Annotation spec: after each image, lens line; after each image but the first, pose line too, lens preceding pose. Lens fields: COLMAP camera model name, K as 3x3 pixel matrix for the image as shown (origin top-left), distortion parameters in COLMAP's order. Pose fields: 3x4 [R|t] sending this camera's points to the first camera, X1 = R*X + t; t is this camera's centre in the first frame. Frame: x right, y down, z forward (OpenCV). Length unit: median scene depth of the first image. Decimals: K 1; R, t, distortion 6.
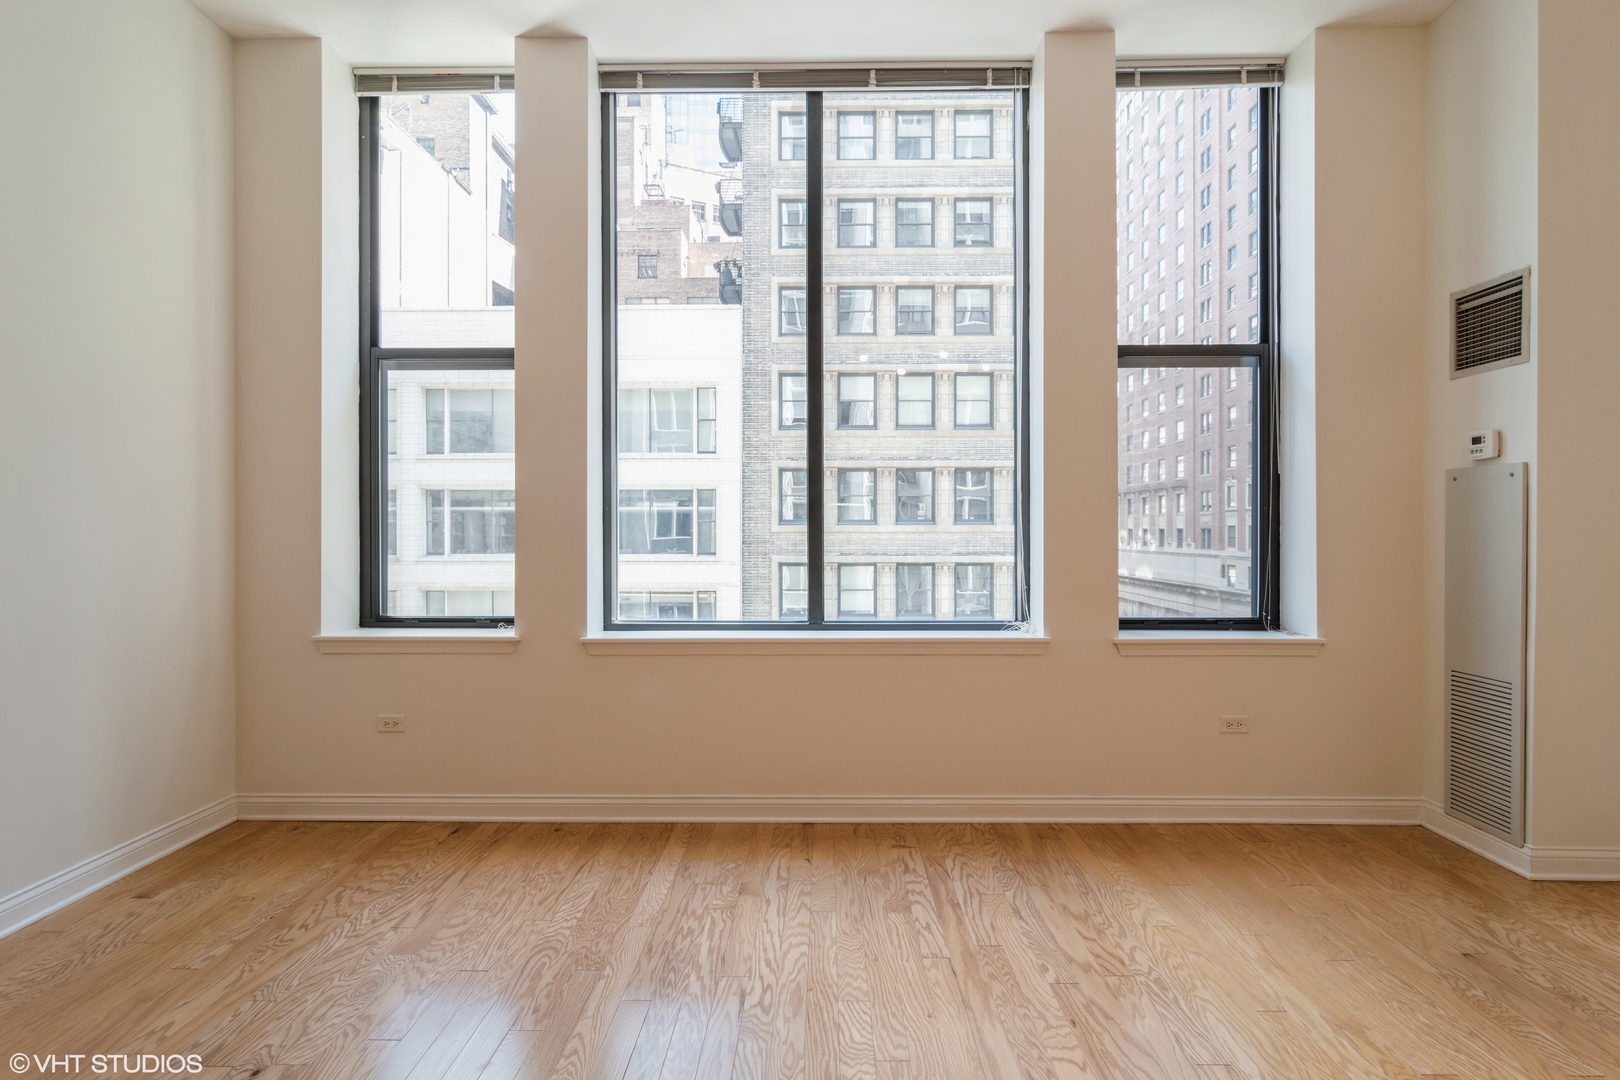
lens RADIAL K [[864.6, 0, 812.7], [0, 864.6, 535.6], [0, 0, 1]] dist [0.000736, 0.001065]
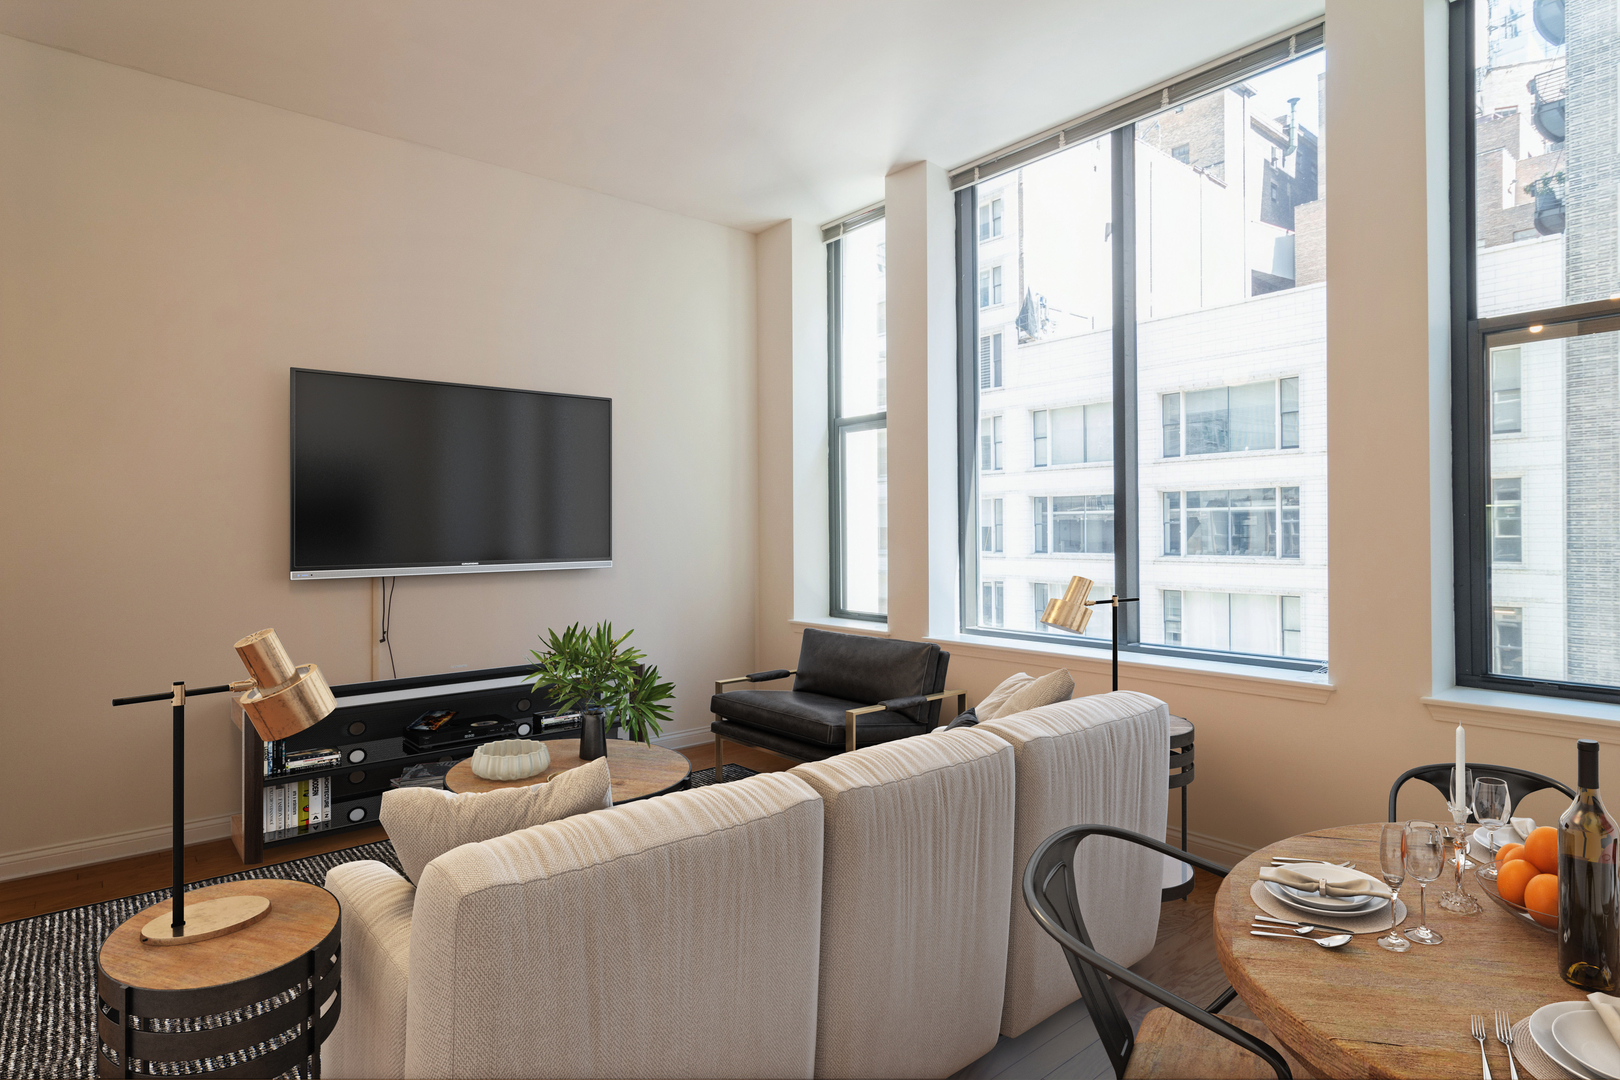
lens RADIAL K [[864.6, 0, 810.2], [0, 864.6, 530.6], [0, 0, 1]] dist [0.000736, 0.001065]
pose [[0.653626, -0.003186, -0.756811, 0.058497], [0.000583, 0.999993, -0.003706, -0.003095], [0.756817, 0.001981, 0.653624, 0.005061]]
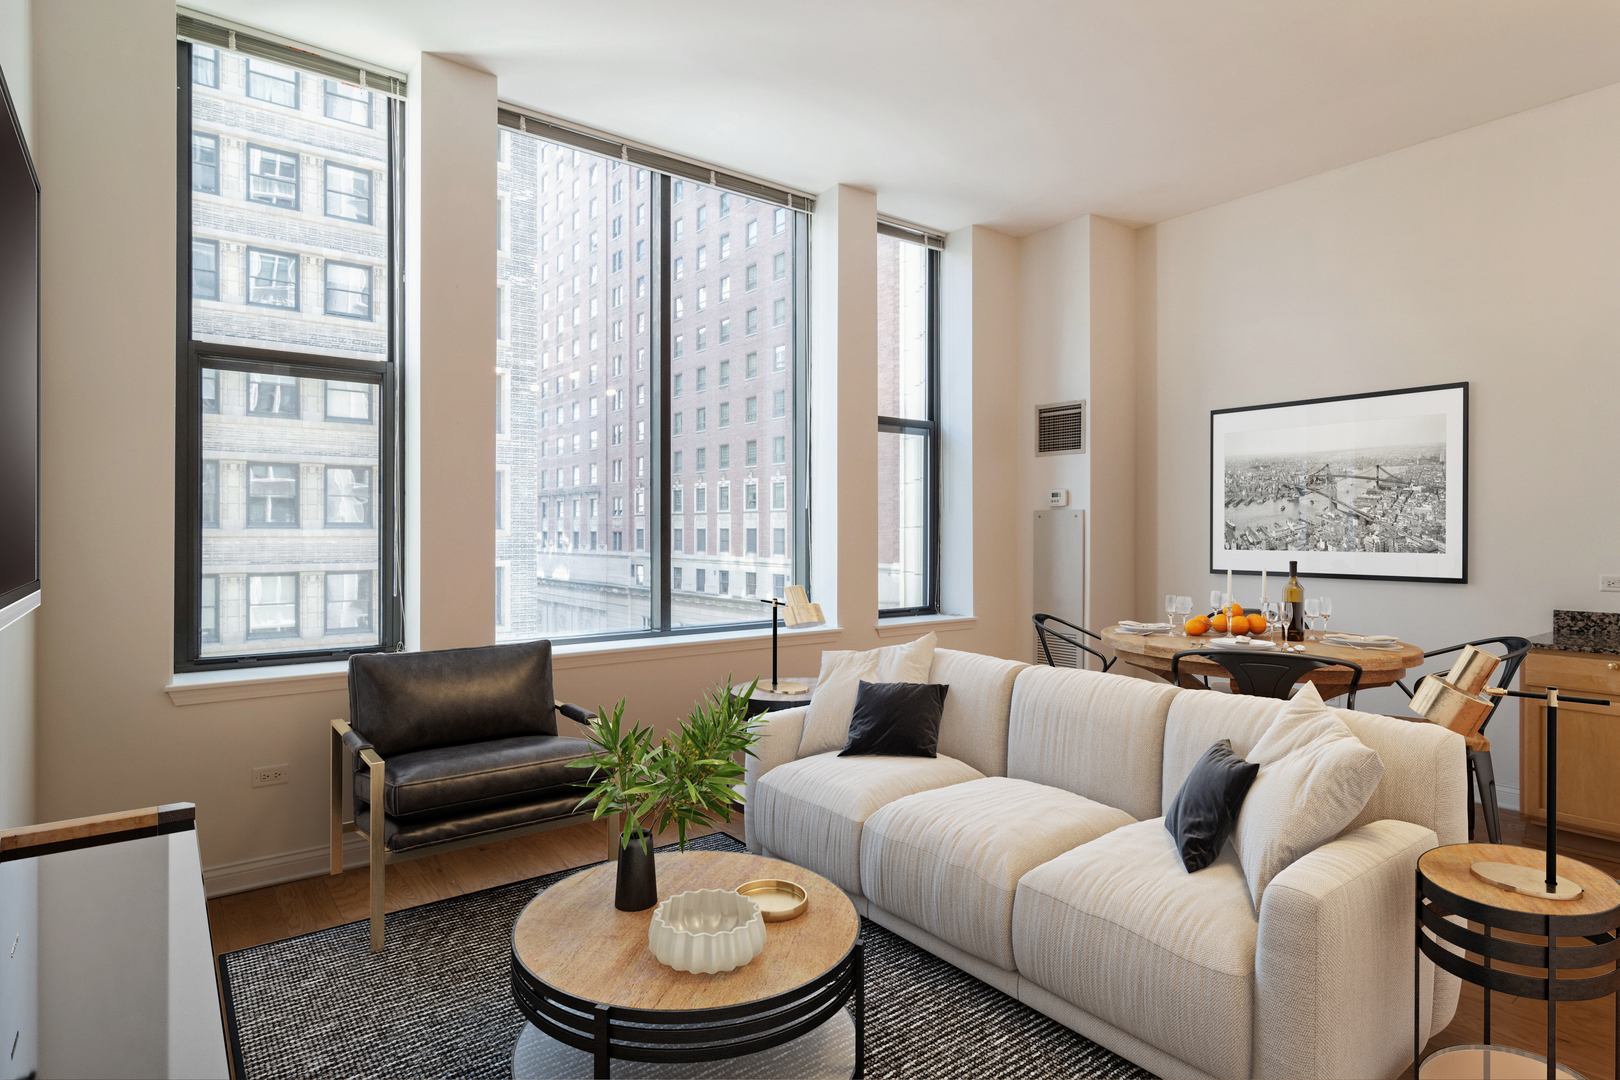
lens RADIAL K [[864.6, 0, 807.2], [0, 864.6, 540.4], [0, 0, 1]] dist [0.000736, 0.001065]
pose [[0.786220, -0.005552, 0.617922, -0.063063], [0.003296, 0.999983, 0.004792, -0.002779], [-0.617938, -0.001731, 0.786225, -0.004025]]
